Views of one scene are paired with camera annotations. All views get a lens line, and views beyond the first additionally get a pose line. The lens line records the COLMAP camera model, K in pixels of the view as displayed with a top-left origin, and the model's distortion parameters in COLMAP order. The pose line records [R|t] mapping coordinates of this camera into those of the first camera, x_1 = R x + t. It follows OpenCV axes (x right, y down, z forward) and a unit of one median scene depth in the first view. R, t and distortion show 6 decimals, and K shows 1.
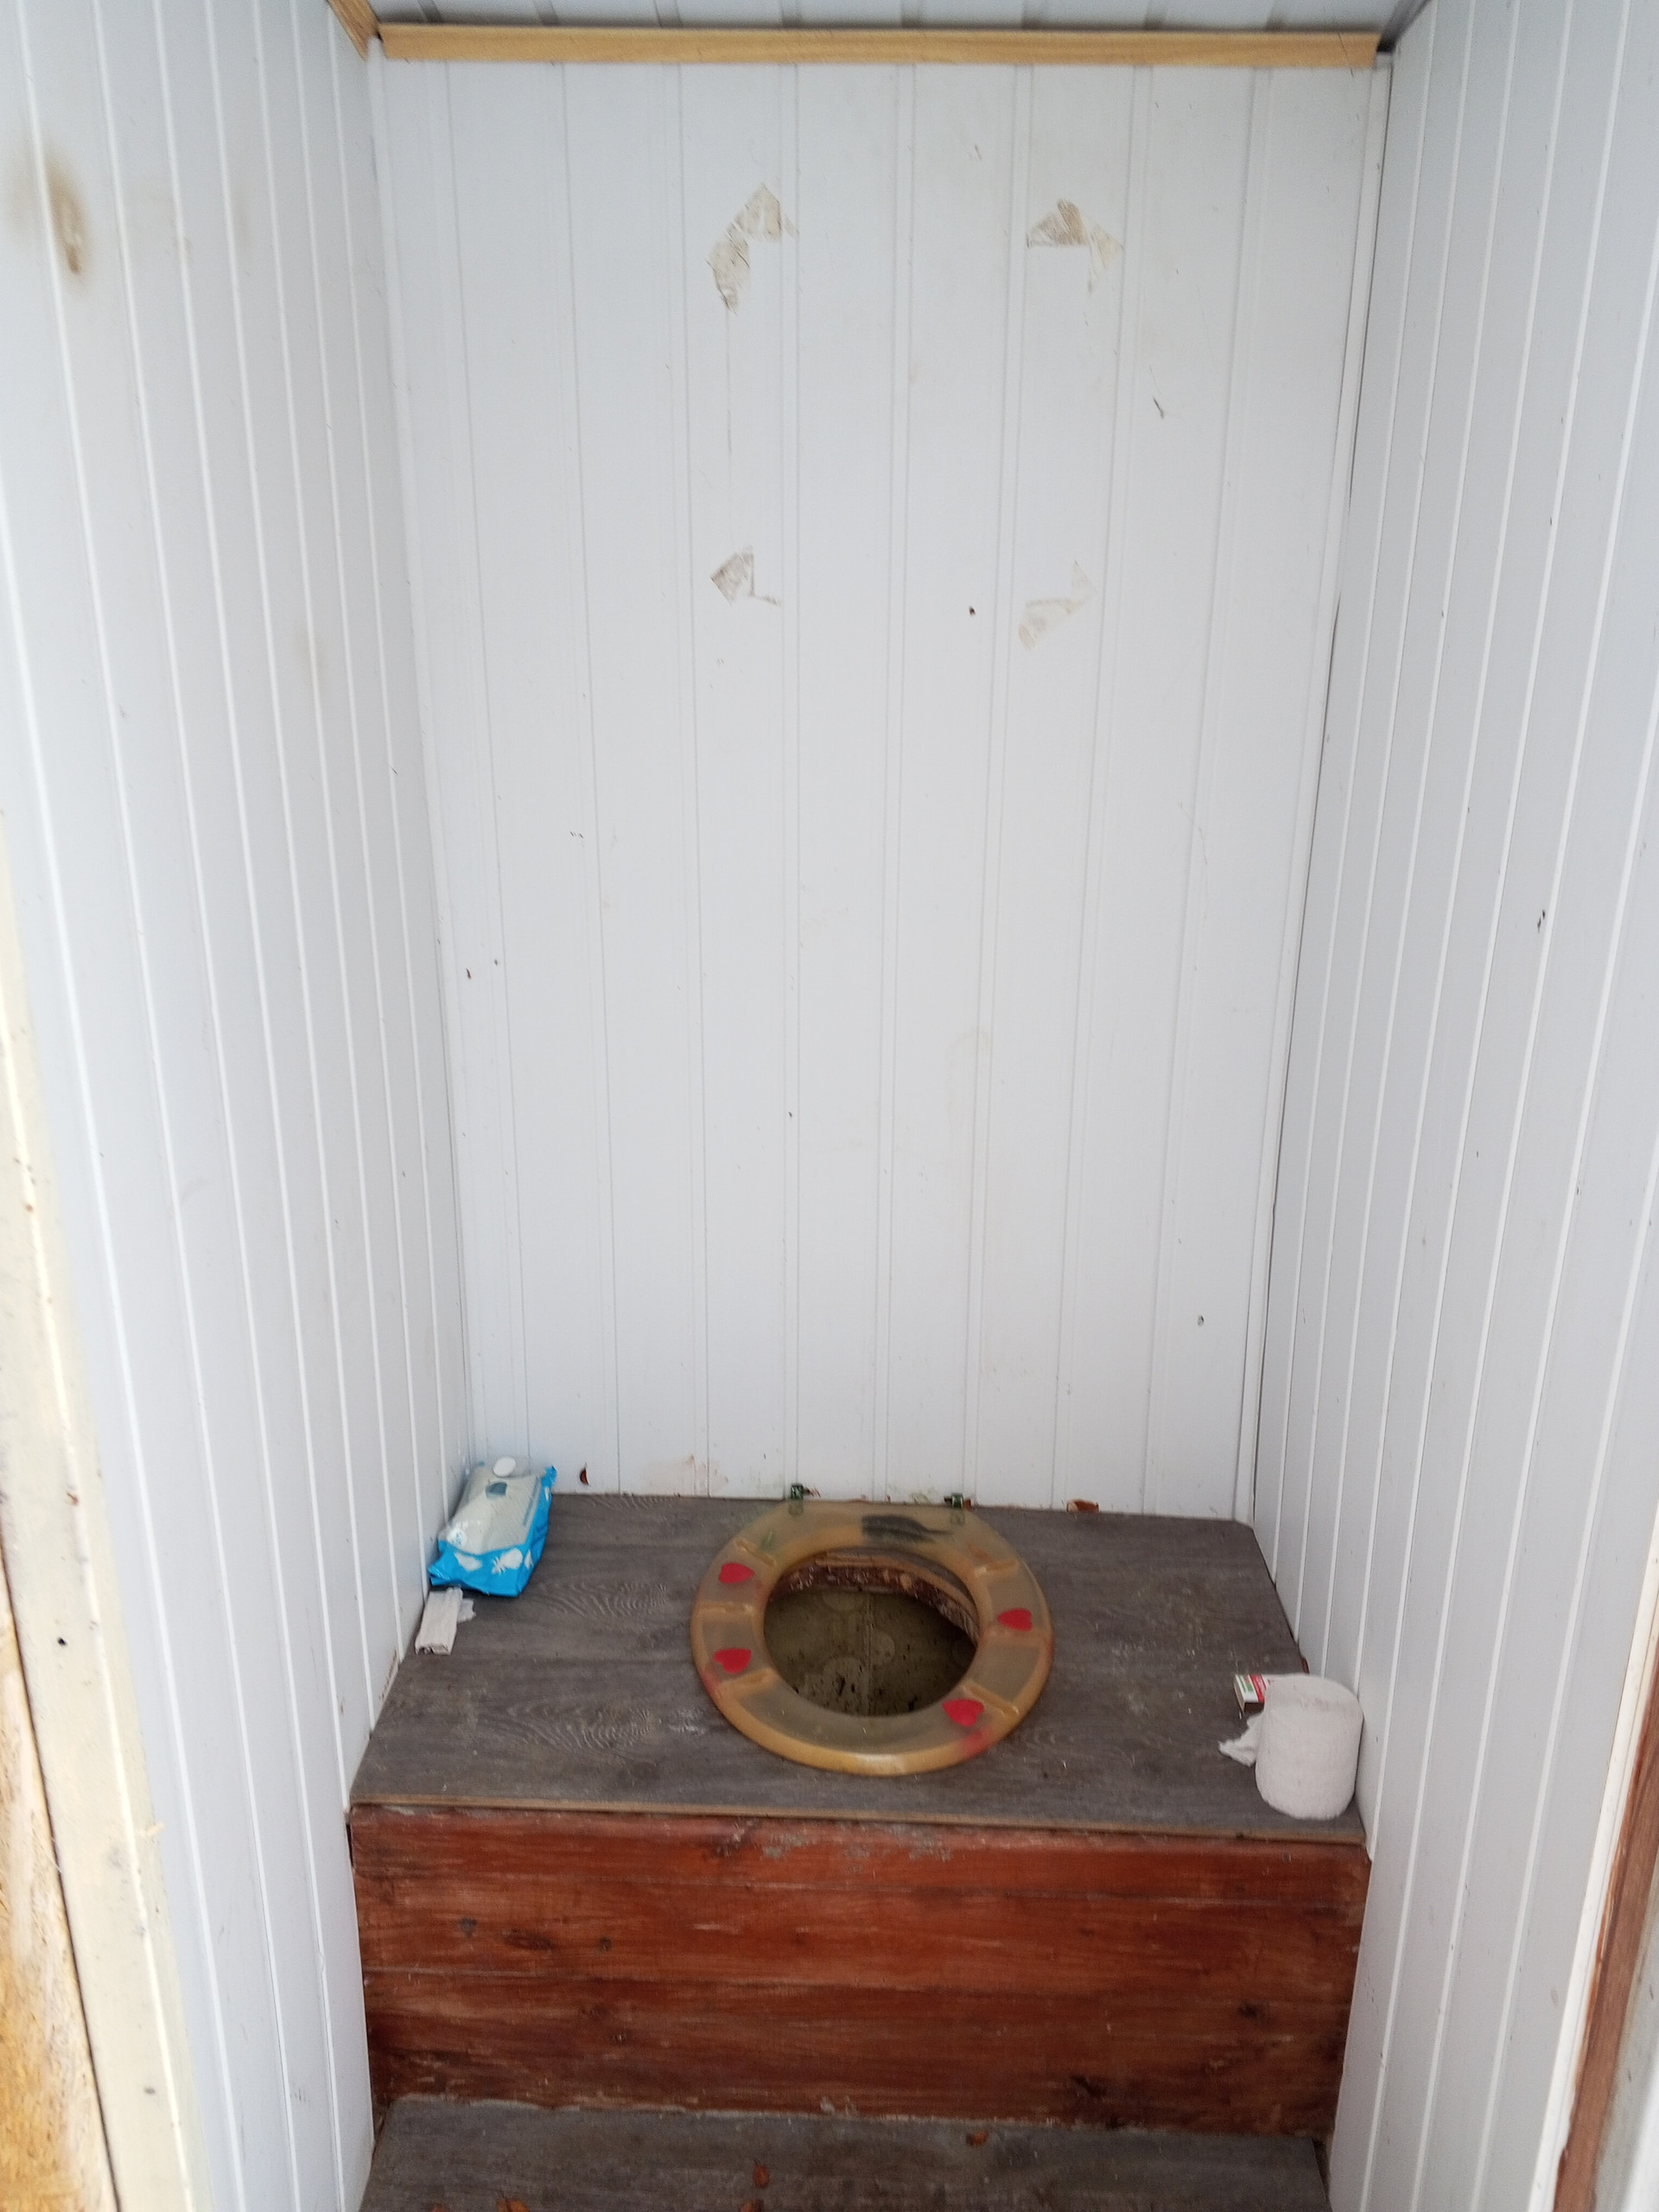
lens RADIAL K [[1802.3, 0, 822.5], [0, 1802.3, 1097.0], [0, 0, 1]] dist [0.010461, -0.007246]
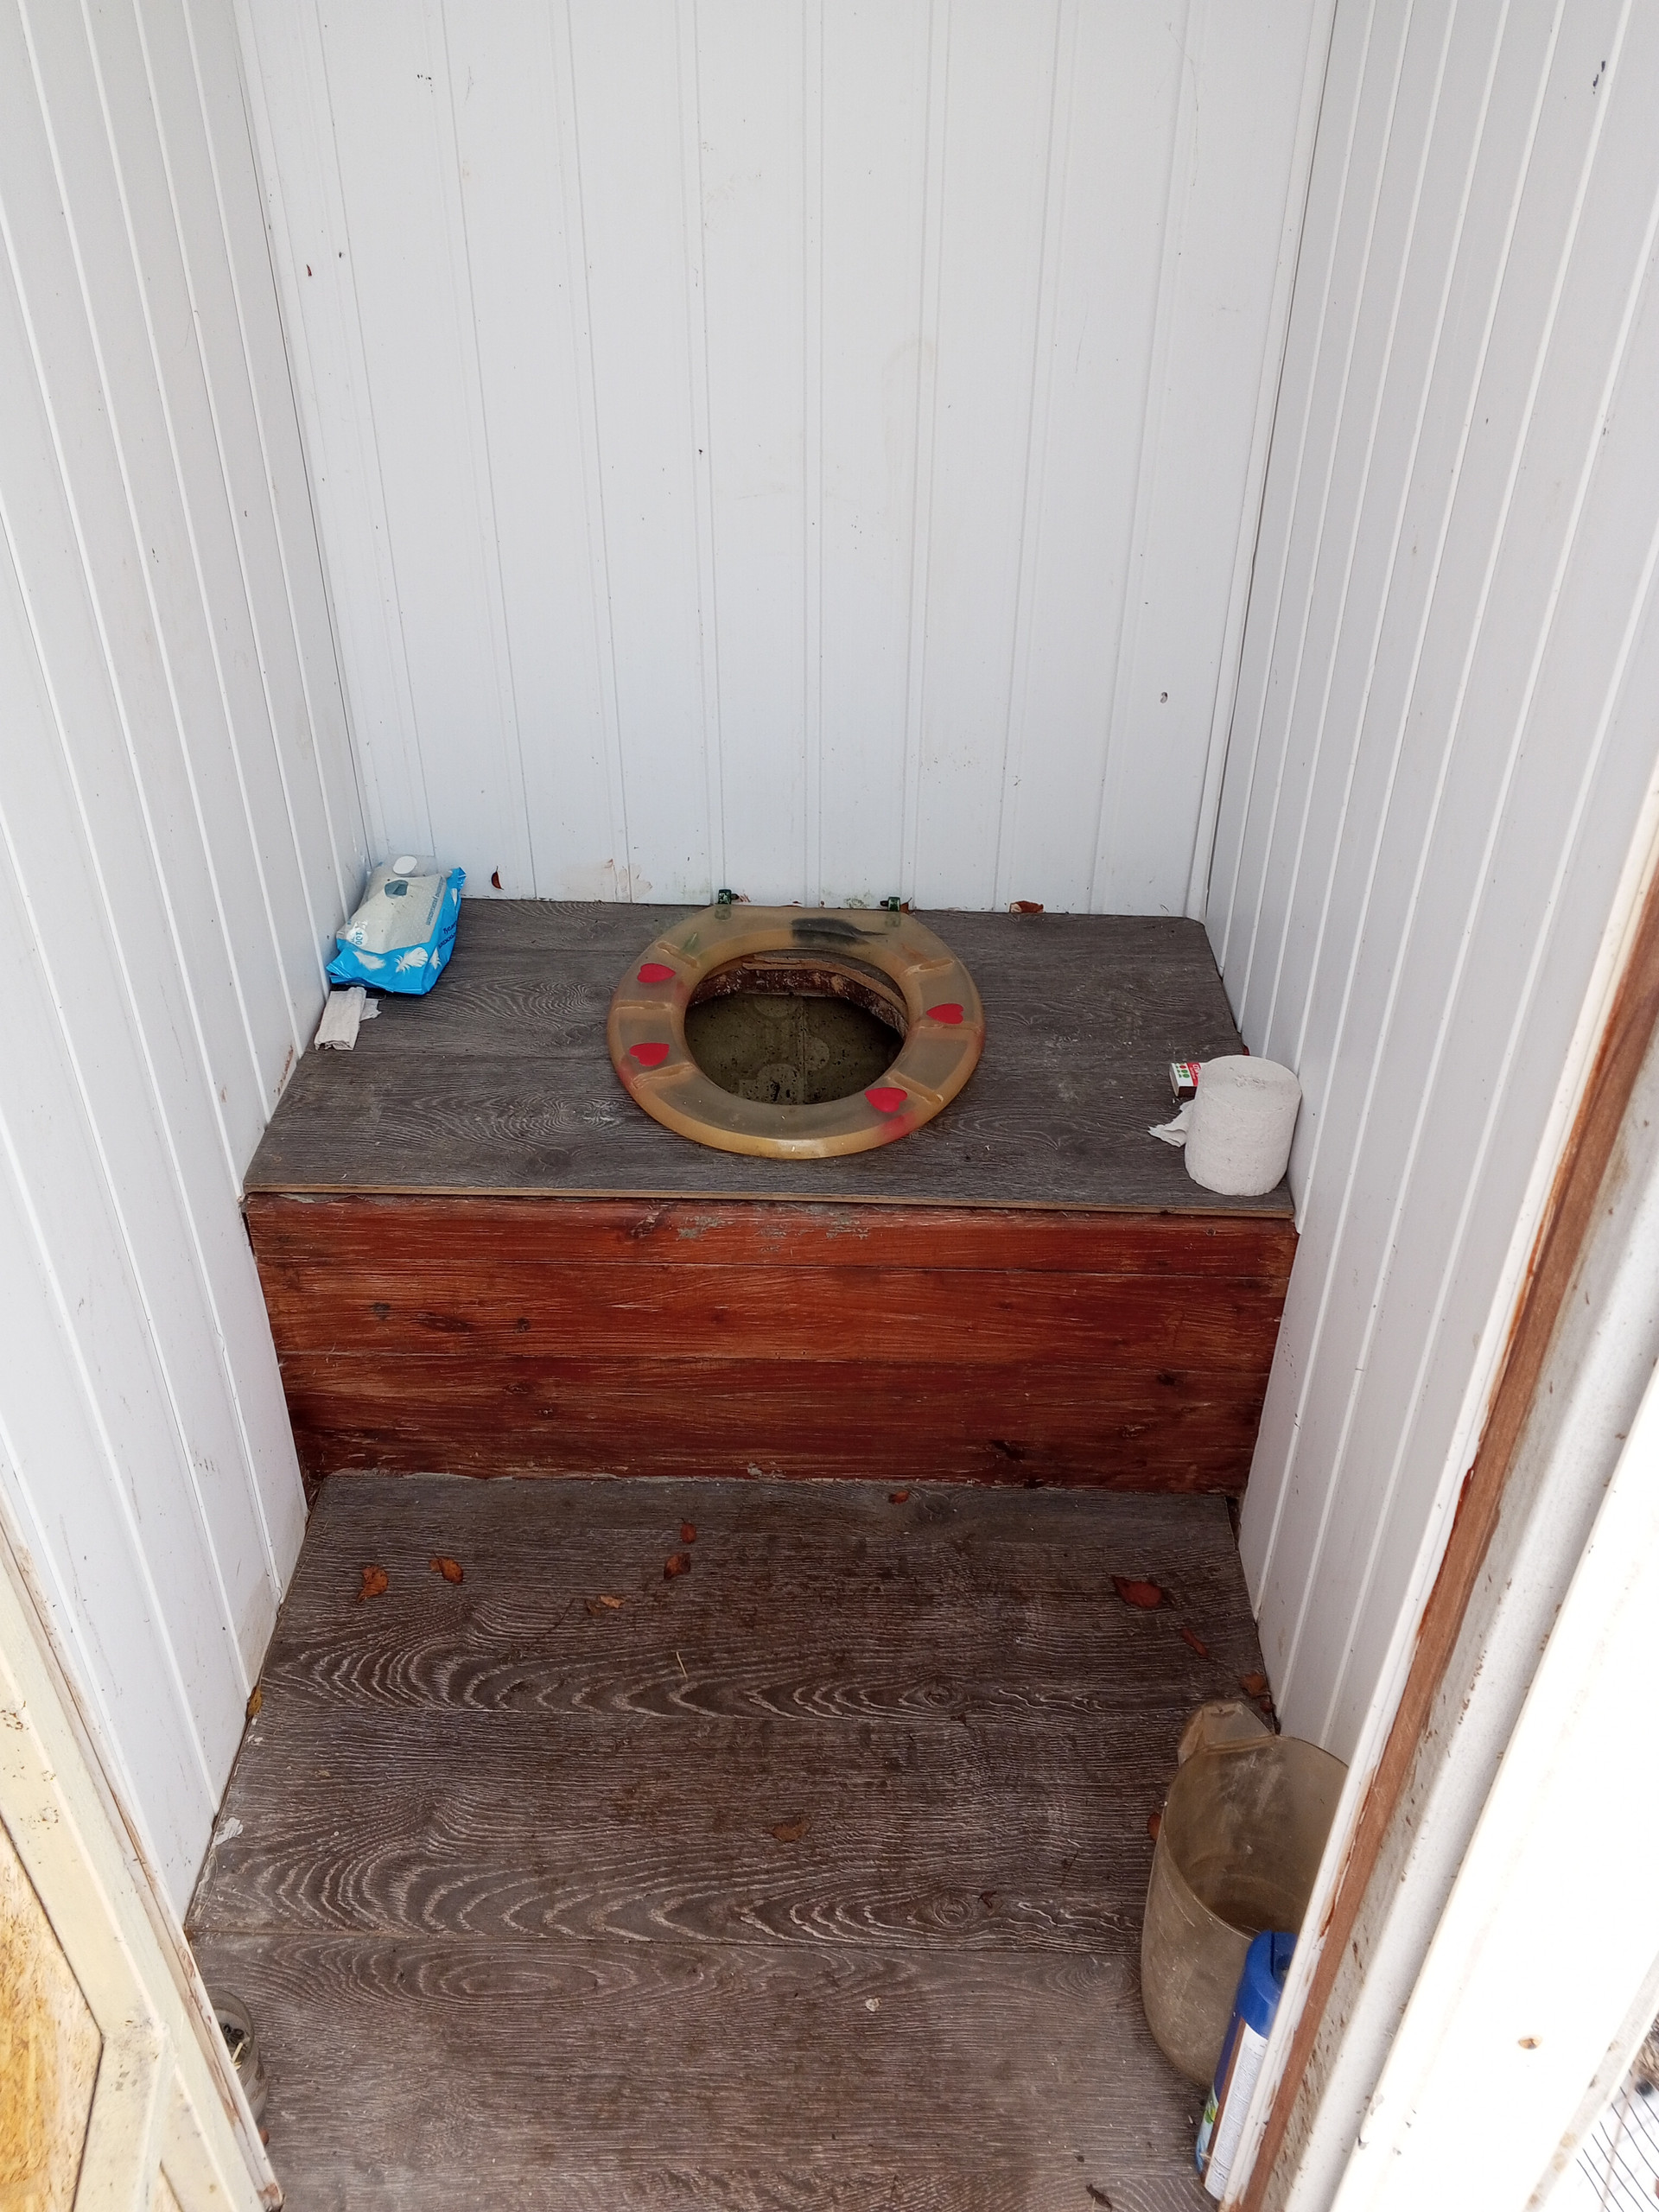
lens RADIAL K [[1777.6, 0, 835.1], [0, 1777.6, 1096.8], [0, 0, 1]] dist [0.220543, -0.417762]
pose [[0.999893, -0.007487, 0.012531, 0.038310], [0.003655, 0.959506, 0.281664, 0.069965], [-0.014133, -0.281588, 0.959431, 0.084527]]
